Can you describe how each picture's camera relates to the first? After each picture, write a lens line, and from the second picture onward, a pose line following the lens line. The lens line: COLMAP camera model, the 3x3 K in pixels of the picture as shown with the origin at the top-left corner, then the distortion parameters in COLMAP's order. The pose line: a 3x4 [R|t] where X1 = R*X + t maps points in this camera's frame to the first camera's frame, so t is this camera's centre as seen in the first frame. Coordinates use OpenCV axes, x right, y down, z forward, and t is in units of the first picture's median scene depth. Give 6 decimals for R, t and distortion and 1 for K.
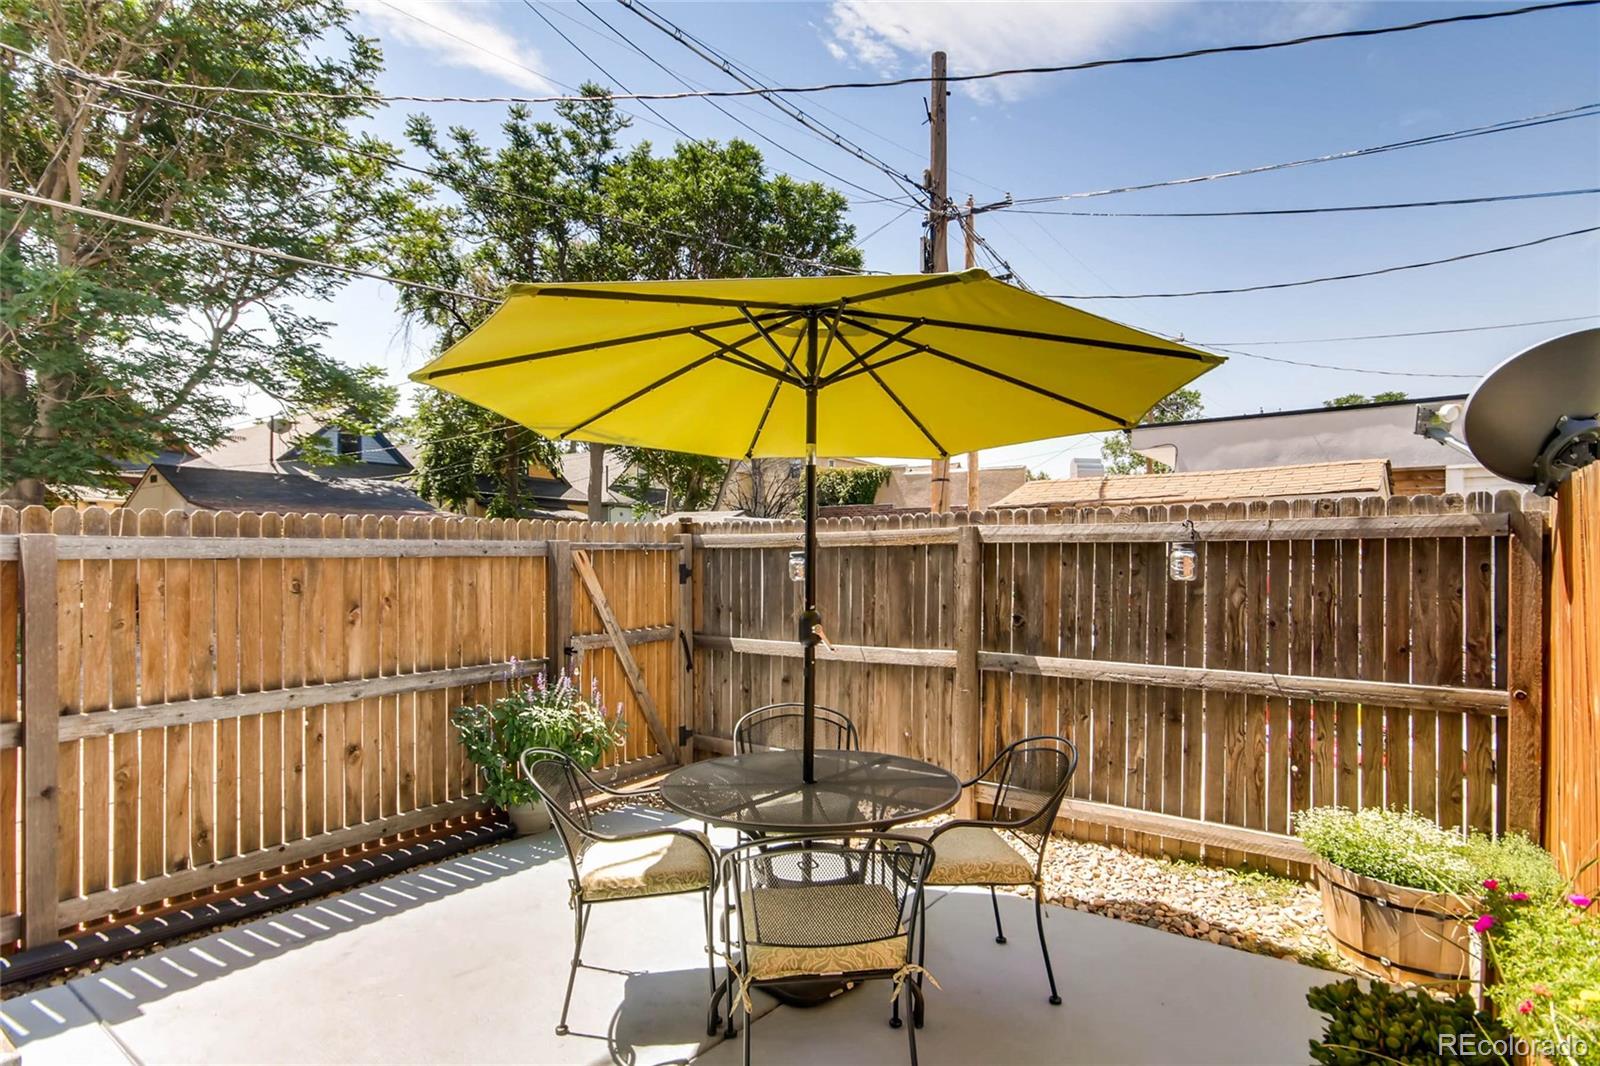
lens RADIAL K [[874.6, 0, 787.0], [0, 874.6, 539.8], [0, 0, 1]] dist [-0.012047, 0.043635]
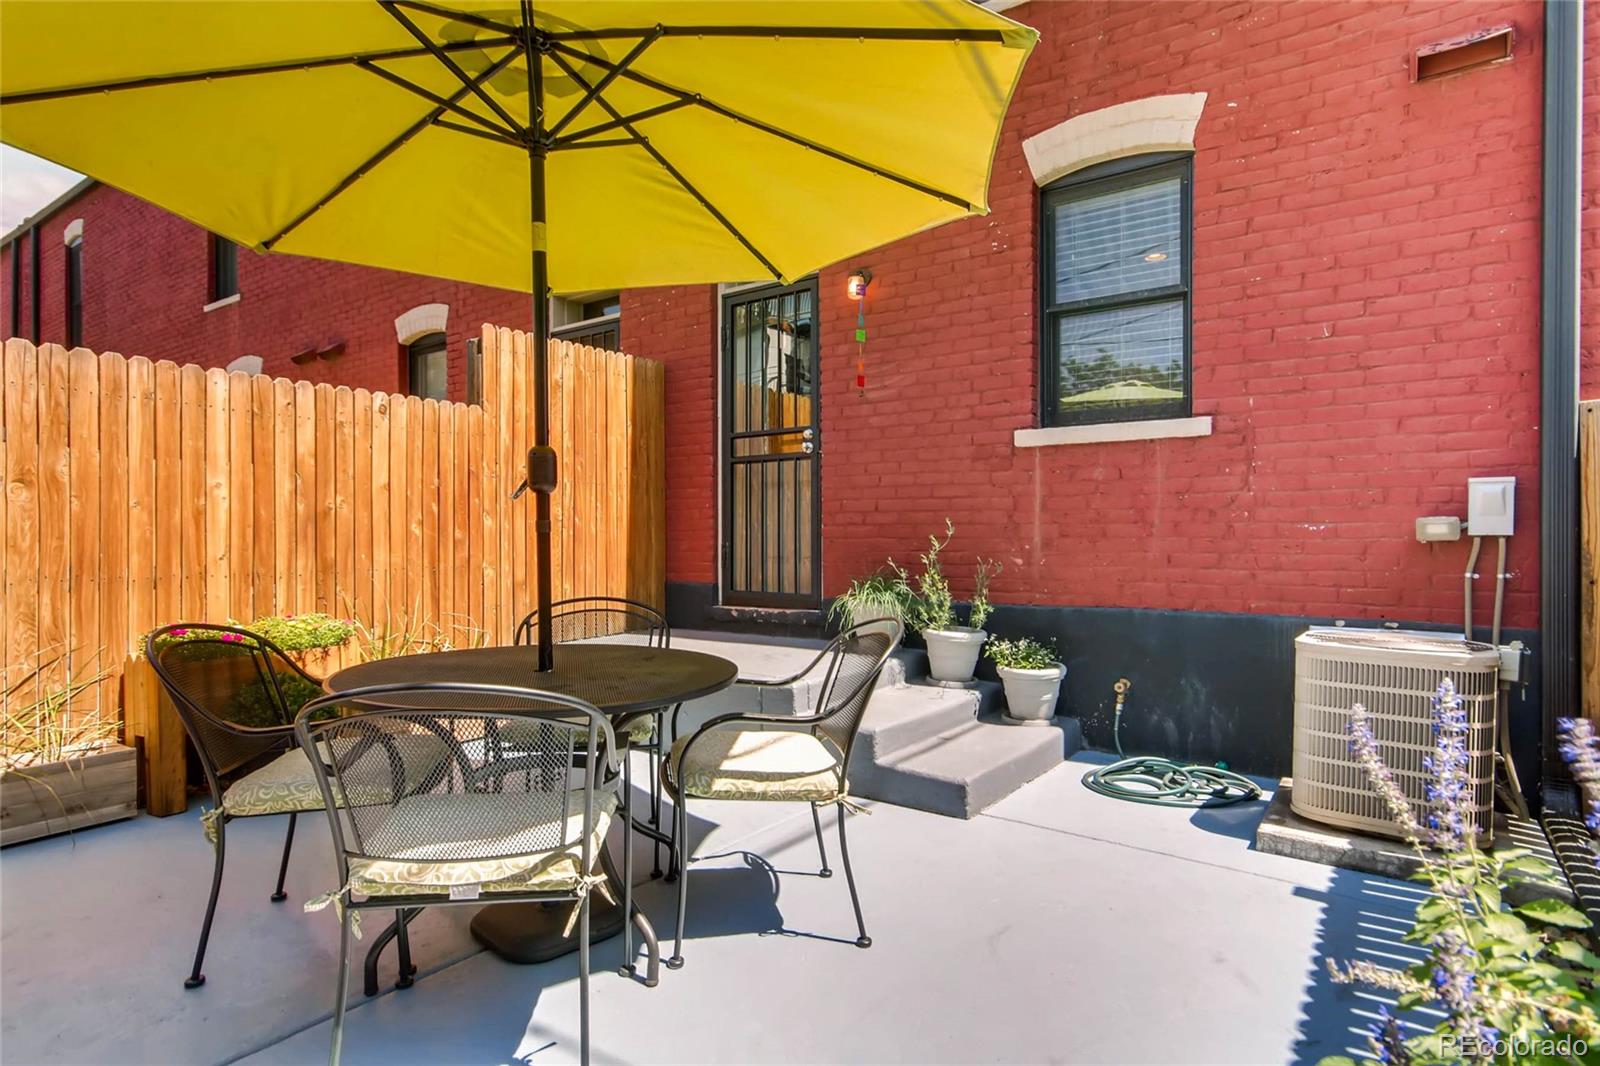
lens RADIAL K [[887.3, 0, 791.4], [0, 887.3, 538.3], [0, 0, 1]] dist [-0.006052, 0.048899]
pose [[-0.999682, -0.002704, -0.025055, -0.128294], [-0.002214, 0.999806, -0.019555, 0.130053], [0.025103, -0.019493, -0.999495, 1.337012]]
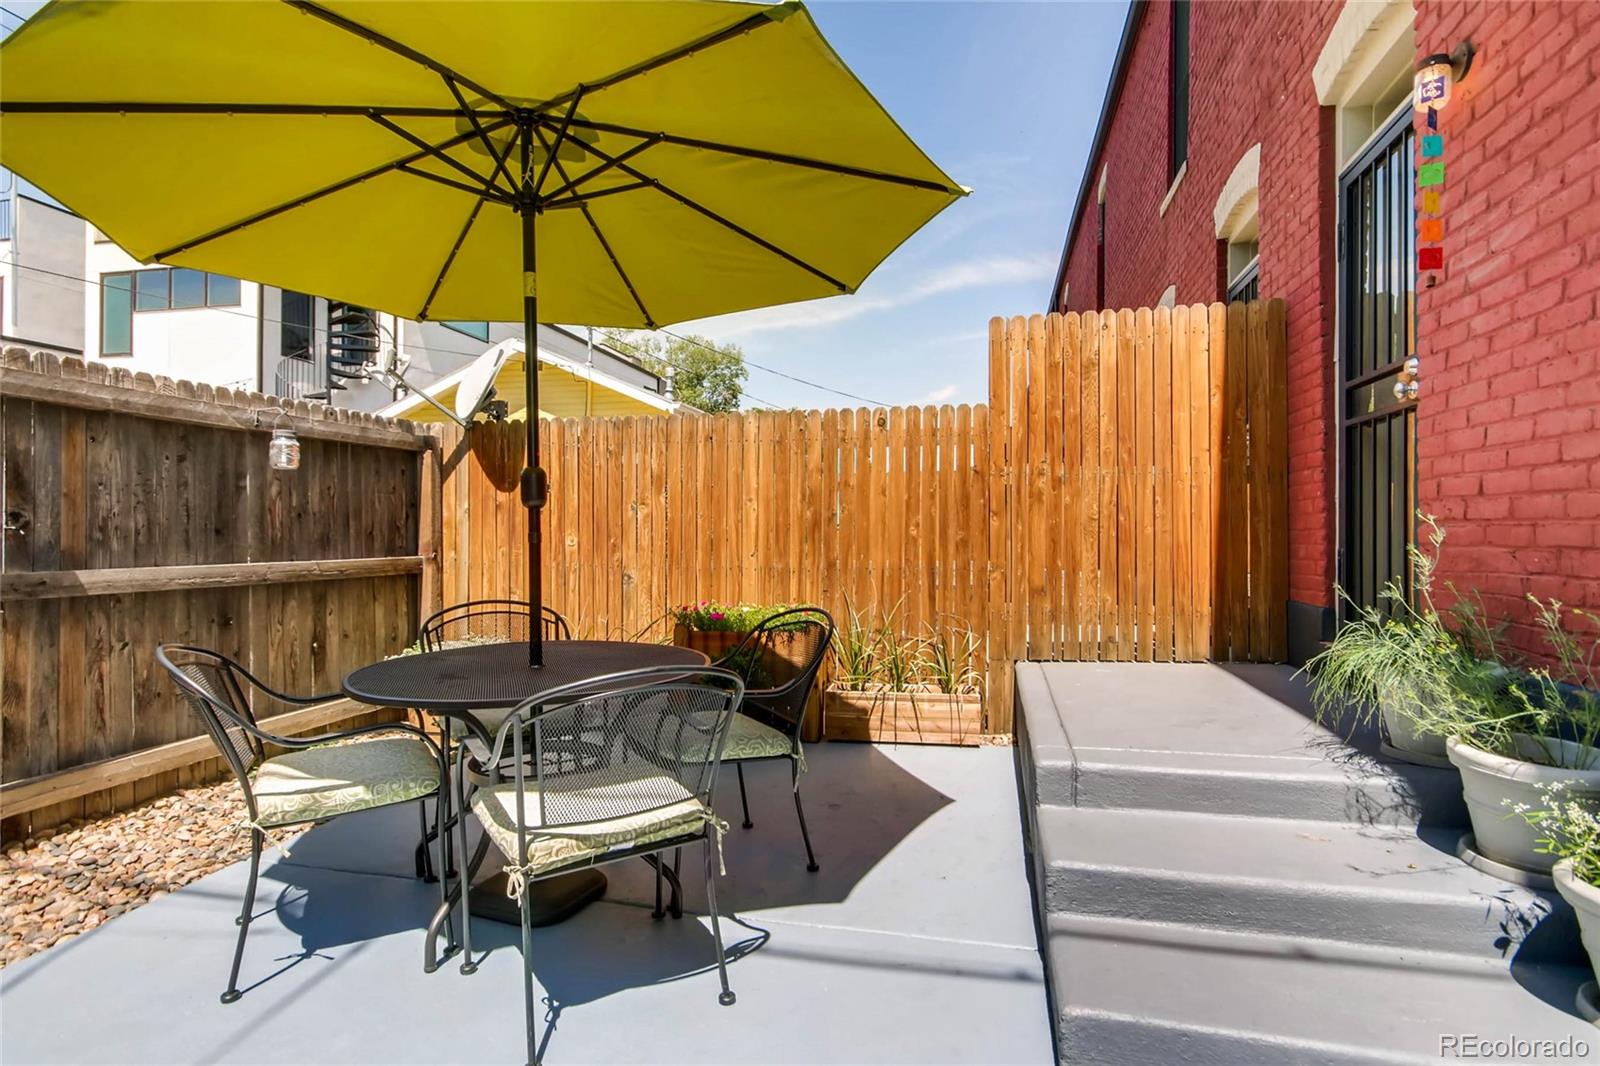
lens RADIAL K [[887.3, 0, 791.4], [0, 887.3, 538.3], [0, 0, 1]] dist [-0.006052, 0.048899]
pose [[-0.412172, -0.008503, 0.911067, -0.651777], [-0.016240, 0.999866, 0.001984, 0.107440], [-0.910961, -0.013978, -0.412255, 0.855908]]
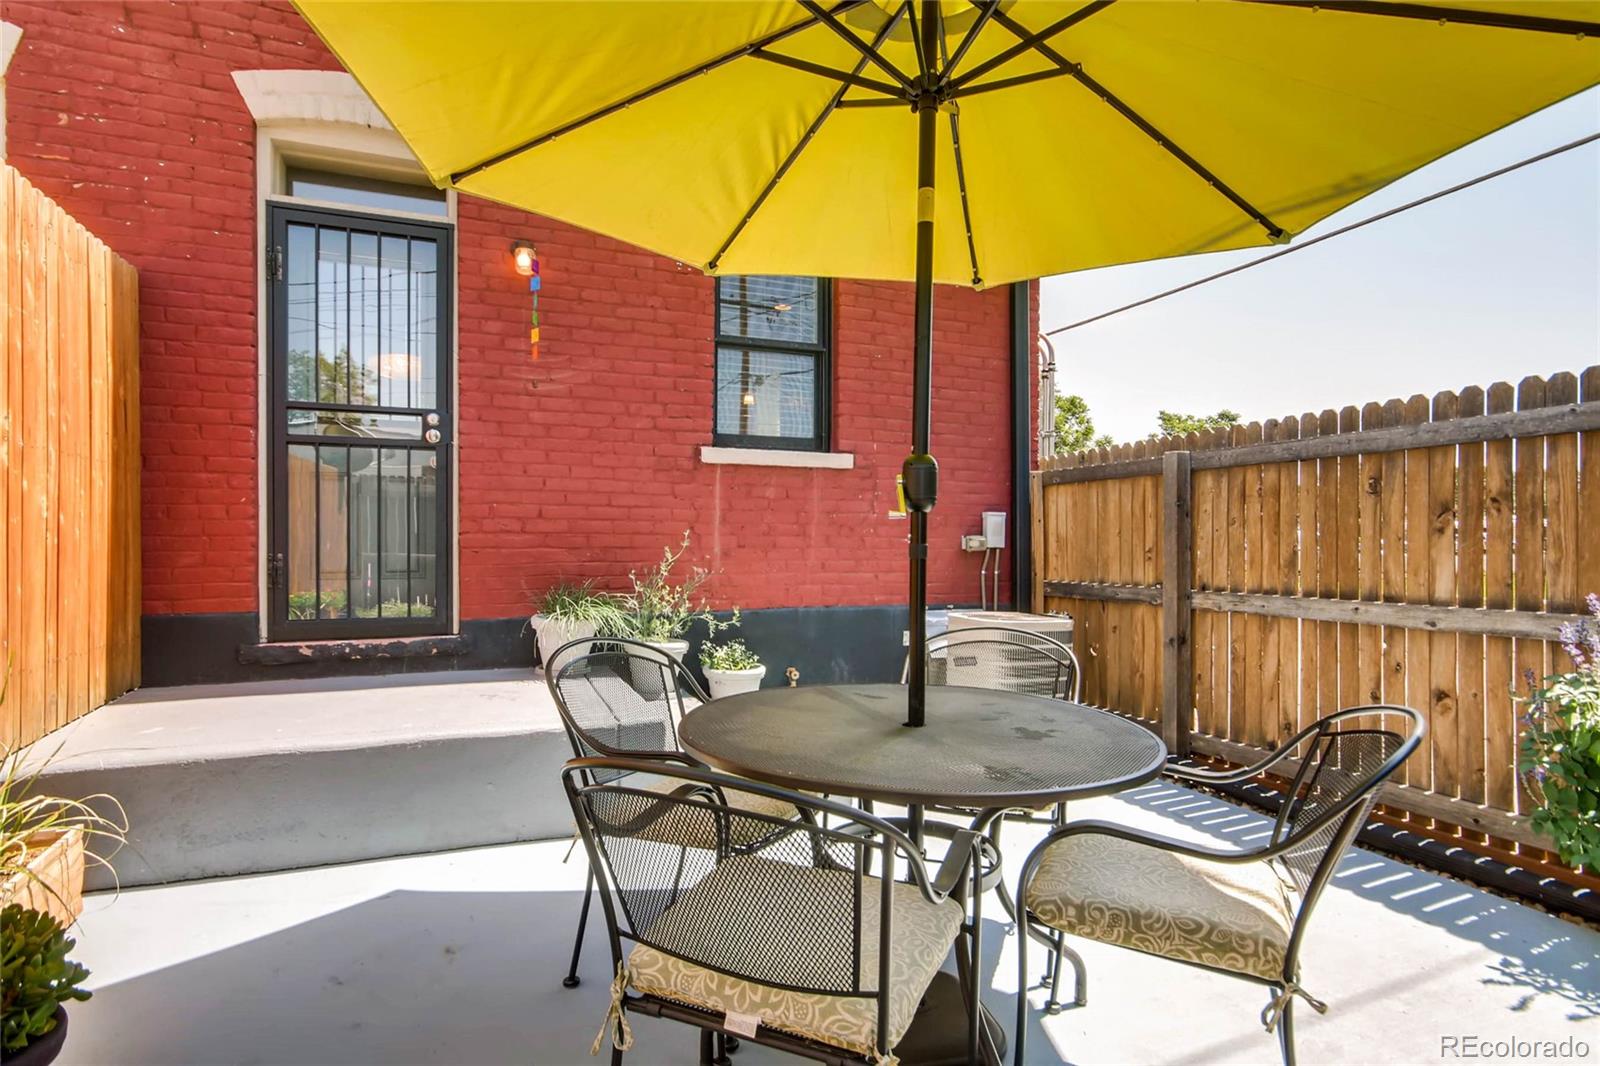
lens RADIAL K [[887.3, 0, 791.4], [0, 887.3, 538.3], [0, 0, 1]] dist [-0.006052, 0.048899]
pose [[-0.504184, -0.007202, -0.863567, 0.494712], [0.009115, 0.999865, -0.013661, 0.111827], [0.863548, -0.014759, -0.504050, 0.944839]]
